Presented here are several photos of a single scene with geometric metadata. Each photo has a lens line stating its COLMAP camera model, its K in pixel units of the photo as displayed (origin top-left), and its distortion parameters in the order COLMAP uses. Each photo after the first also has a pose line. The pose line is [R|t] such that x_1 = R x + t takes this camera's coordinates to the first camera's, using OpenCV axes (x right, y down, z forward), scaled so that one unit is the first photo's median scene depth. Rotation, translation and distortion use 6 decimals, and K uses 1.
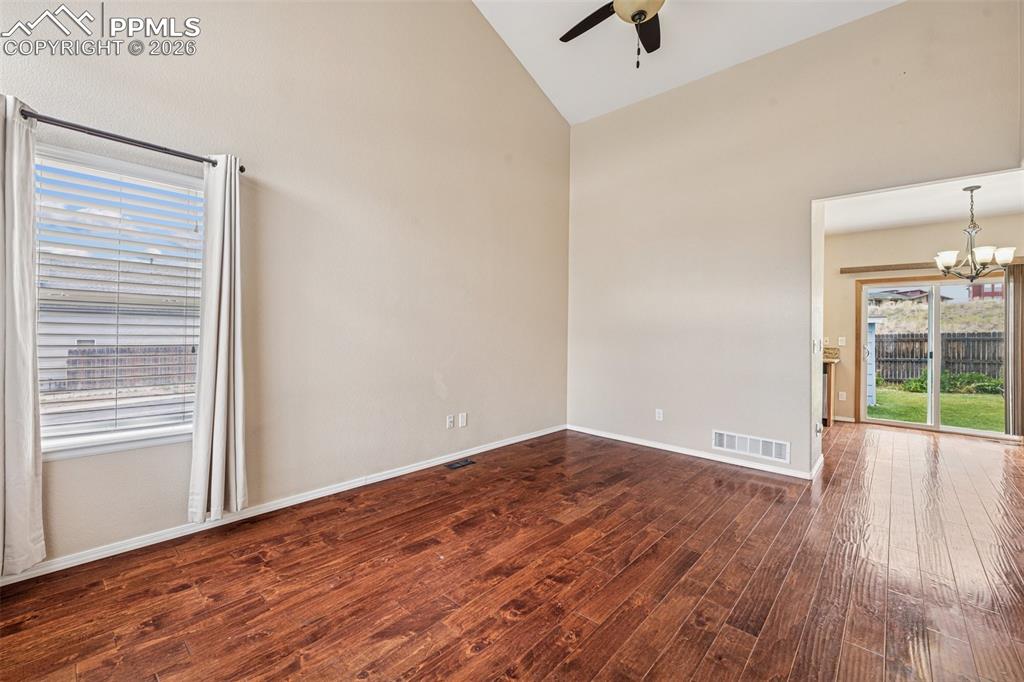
lens RADIAL K [[407.6, 0, 510.0], [0, 407.6, 333.5], [0, 0, 1]] dist [-0.001068, -0.000014]
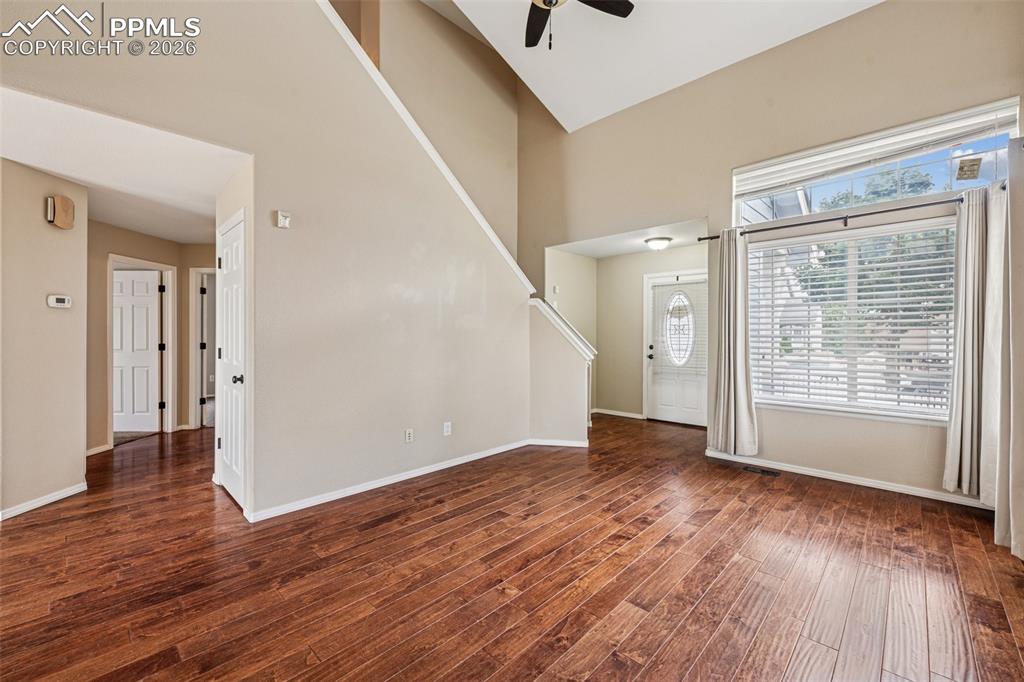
lens RADIAL K [[407.6, 0, 511.9], [0, 407.6, 339.4], [0, 0, 1]] dist [-0.001068, -0.000014]
pose [[-0.999335, -0.016336, 0.032594, 0.396354], [-0.015914, 0.999787, 0.013168, -0.002195], [-0.032802, 0.012640, -0.999382, 2.117359]]
